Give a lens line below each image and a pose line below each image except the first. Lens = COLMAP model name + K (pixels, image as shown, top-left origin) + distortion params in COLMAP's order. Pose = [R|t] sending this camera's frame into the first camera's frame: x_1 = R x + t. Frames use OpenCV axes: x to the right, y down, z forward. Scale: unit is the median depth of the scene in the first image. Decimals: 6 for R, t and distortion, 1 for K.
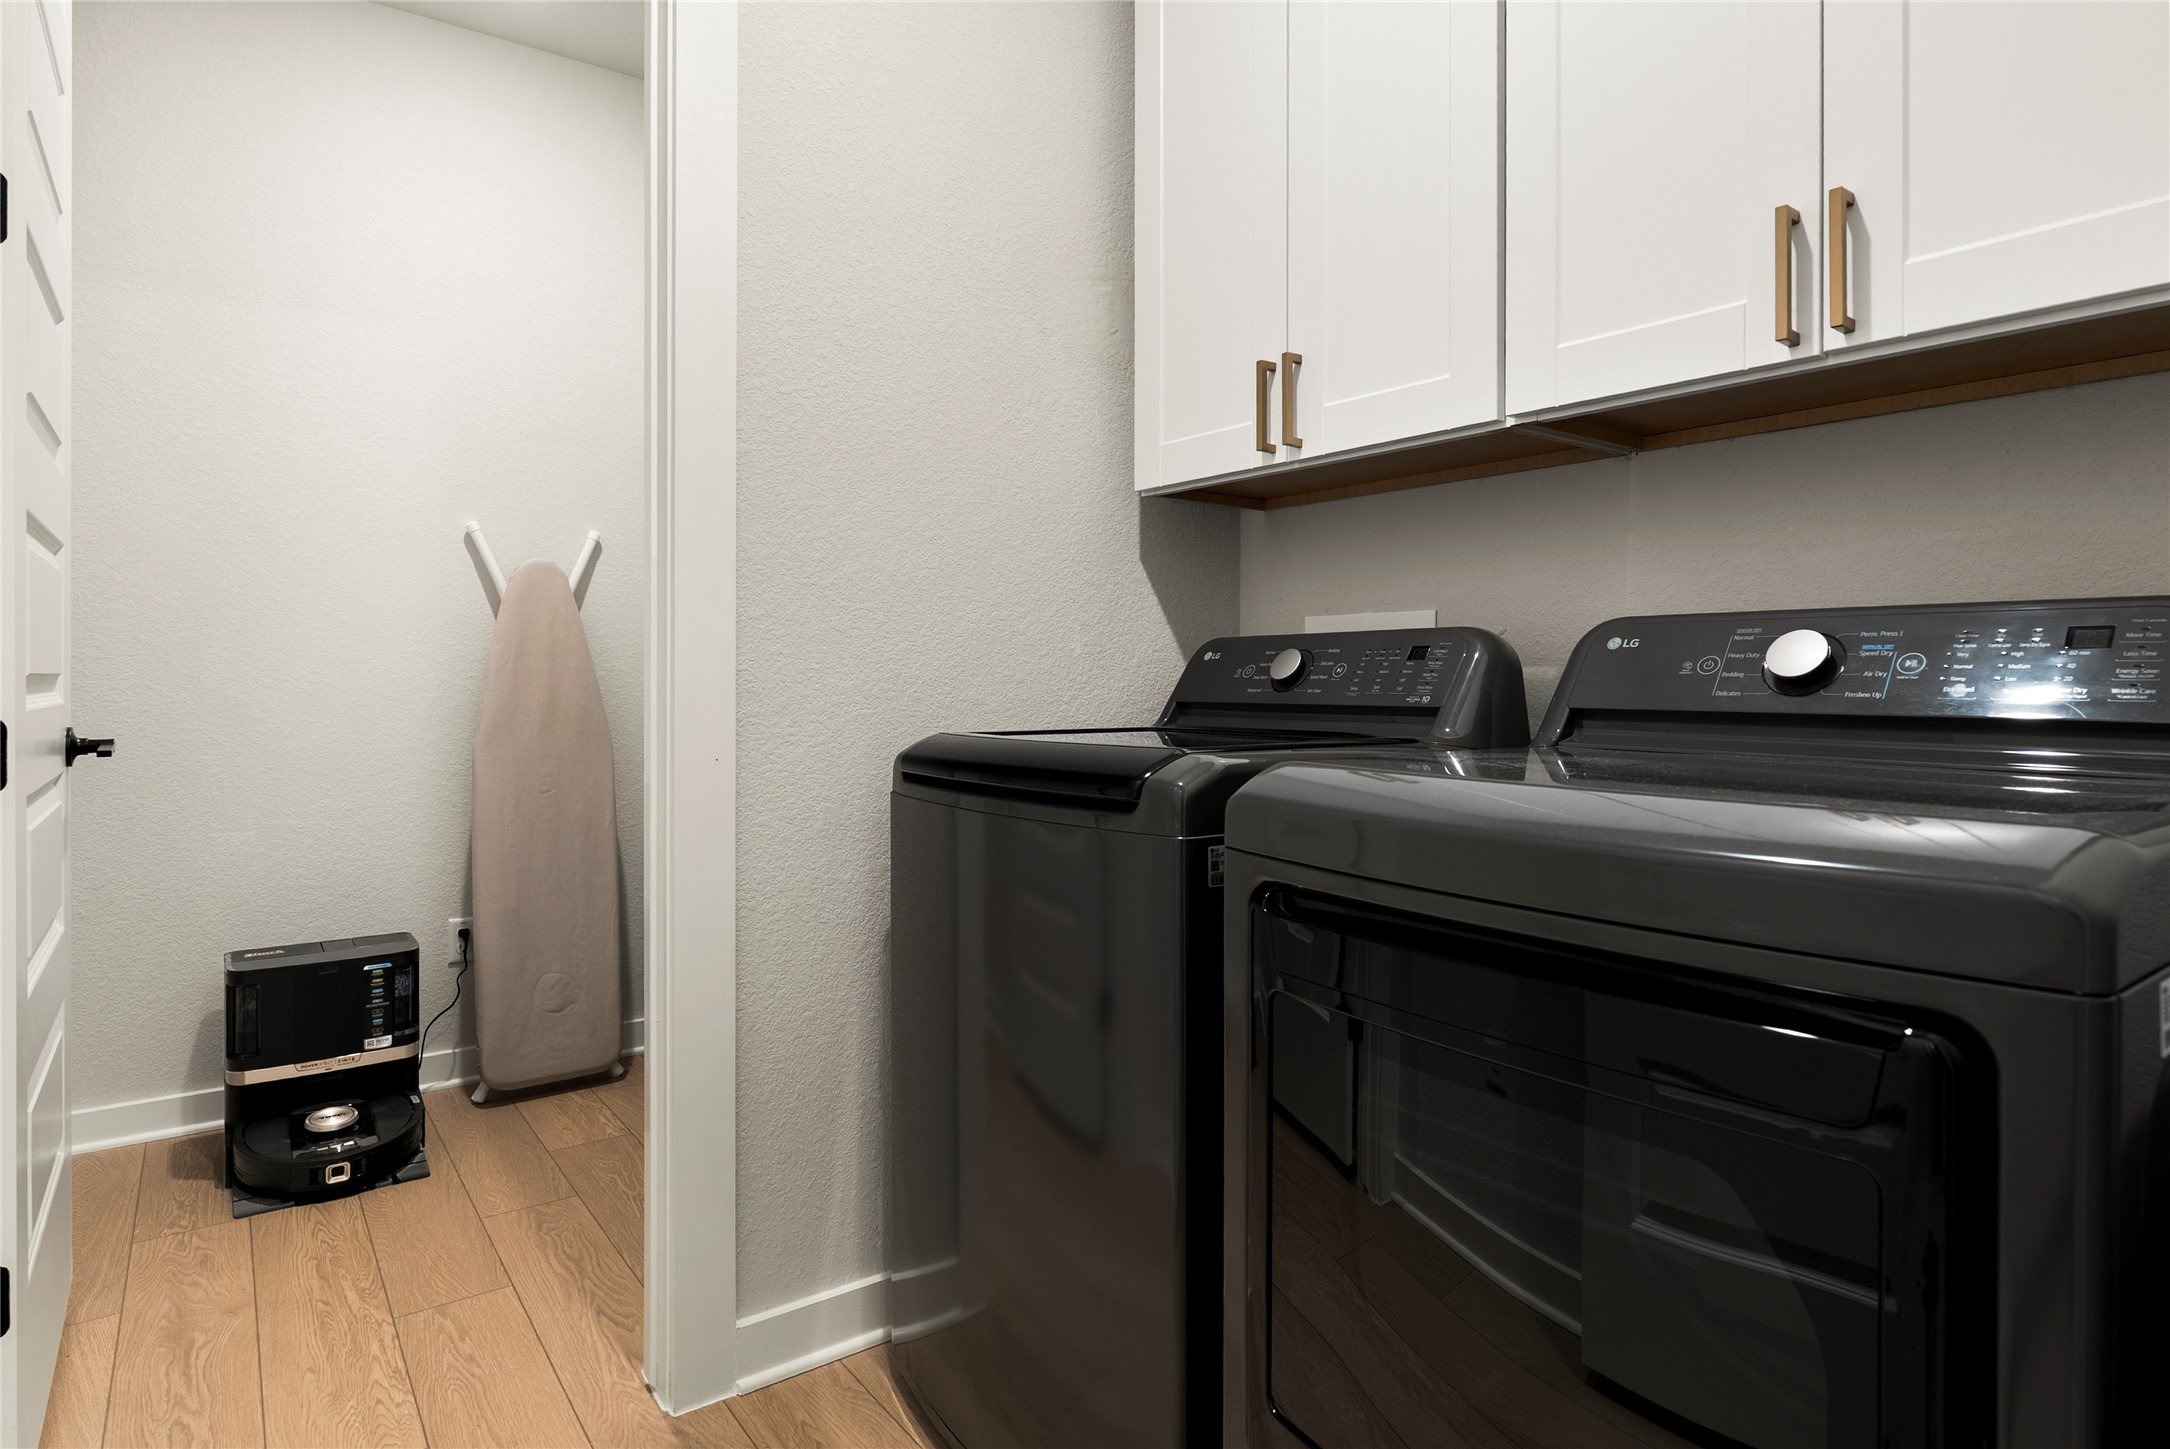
lens RADIAL K [[1214.5, 0, 1078.5], [0, 1214.5, 703.1], [0, 0, 1]] dist [0.024414, 0.001789]
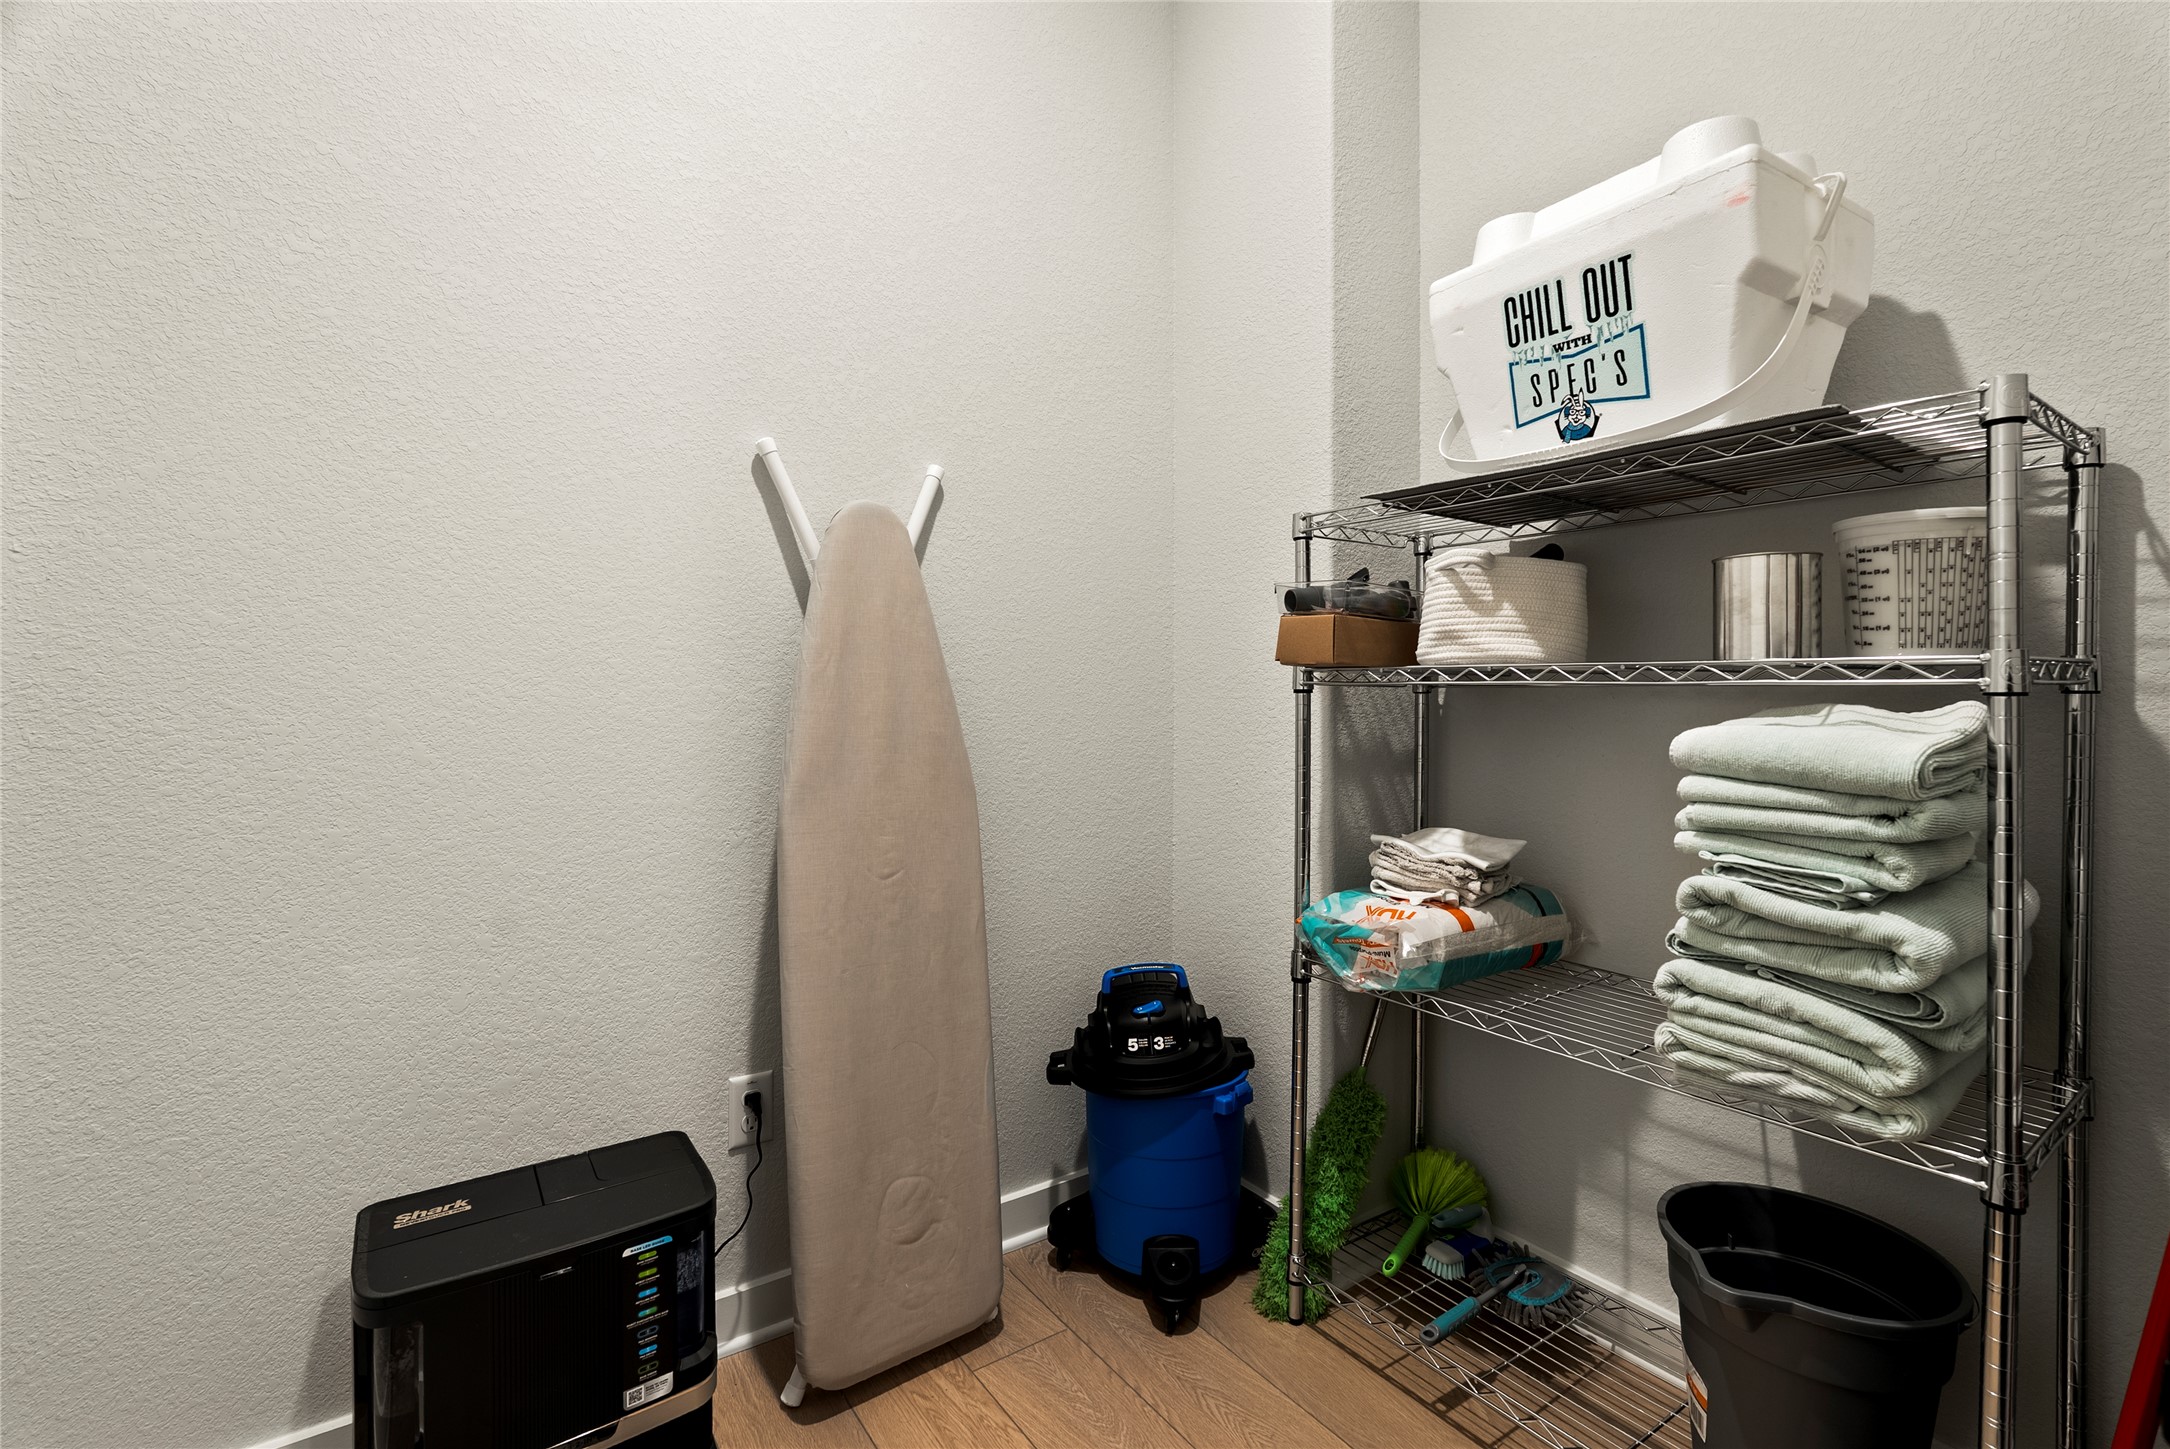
lens RADIAL K [[972.2, 0, 1094.0], [0, 972.2, 719.1], [0, 0, 1]] dist [0.010059, -0.000715]
pose [[0.999986, 0.005195, -0.000314, -0.346232], [-0.005191, 0.999922, 0.011358, -0.013101], [0.000373, -0.011356, 0.999935, 0.531434]]
